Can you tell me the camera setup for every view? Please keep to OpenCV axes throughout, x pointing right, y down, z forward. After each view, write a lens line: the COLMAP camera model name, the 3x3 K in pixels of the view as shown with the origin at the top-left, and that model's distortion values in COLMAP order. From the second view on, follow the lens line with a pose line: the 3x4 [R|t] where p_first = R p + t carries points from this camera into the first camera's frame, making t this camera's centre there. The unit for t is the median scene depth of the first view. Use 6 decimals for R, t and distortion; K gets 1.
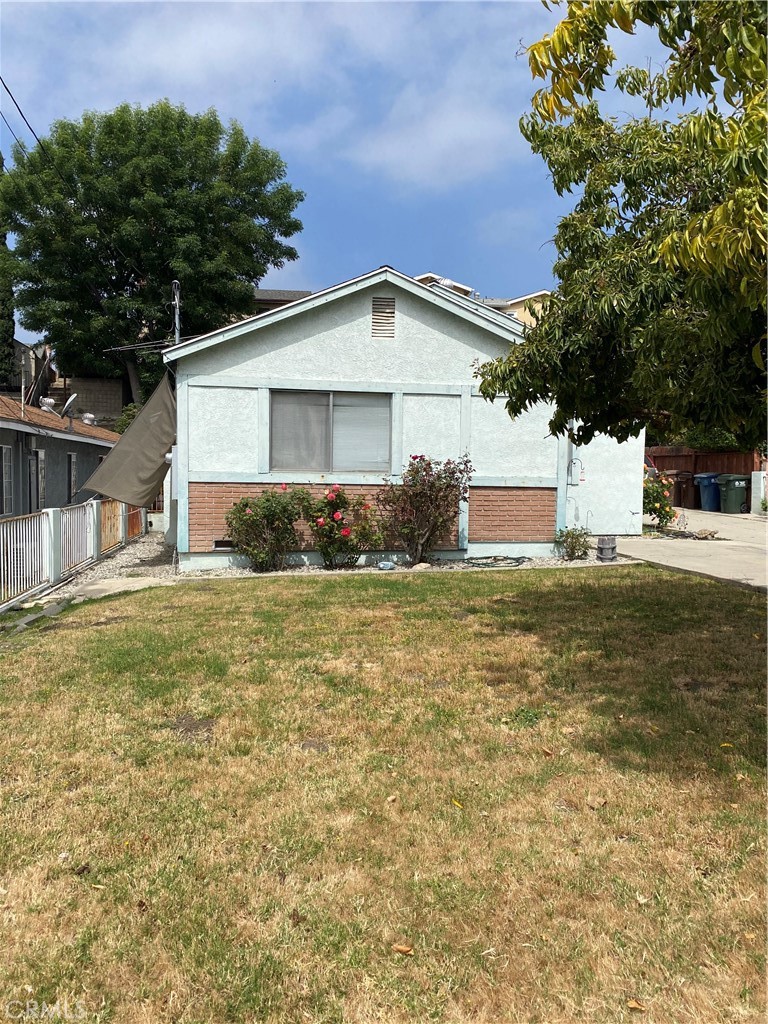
lens RADIAL K [[773.0, 0, 386.1], [0, 773.0, 512.6], [0, 0, 1]] dist [-0.000403, -0.005811]
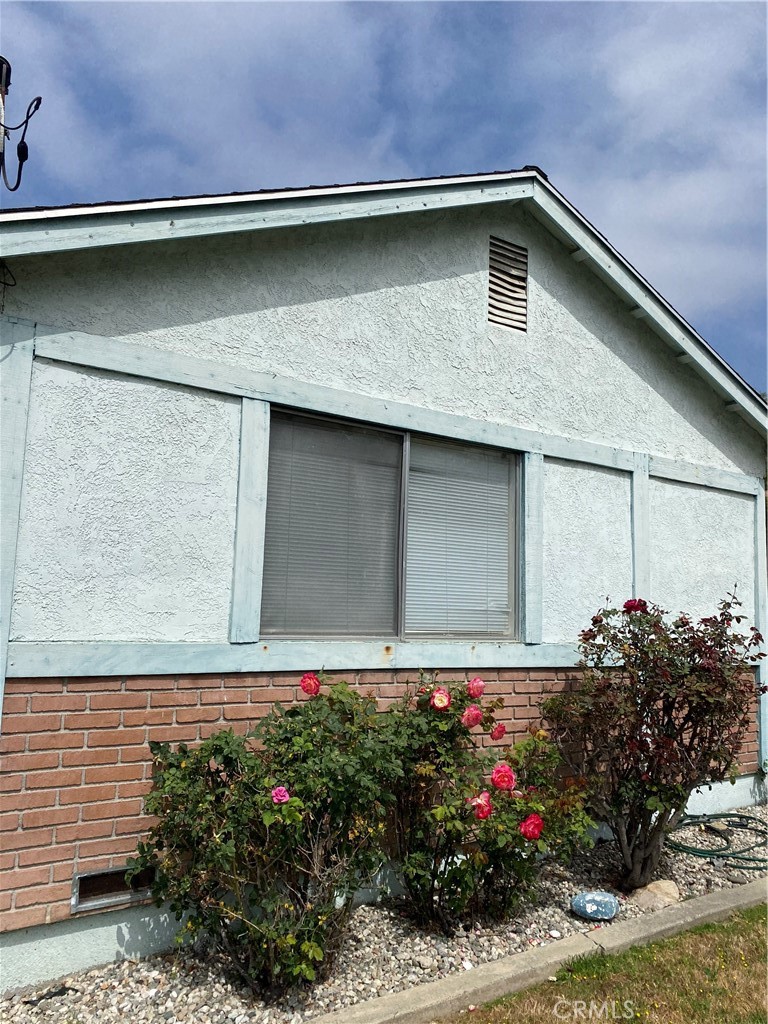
lens RADIAL K [[773.0, 0, 382.3], [0, 773.0, 507.7], [0, 0, 1]] dist [-0.000403, -0.005811]
pose [[0.906771, 0.064317, 0.416689, -0.246335], [0.011562, 0.984132, -0.177062, -0.048479], [-0.421465, 0.165372, 0.891638, 0.657629]]
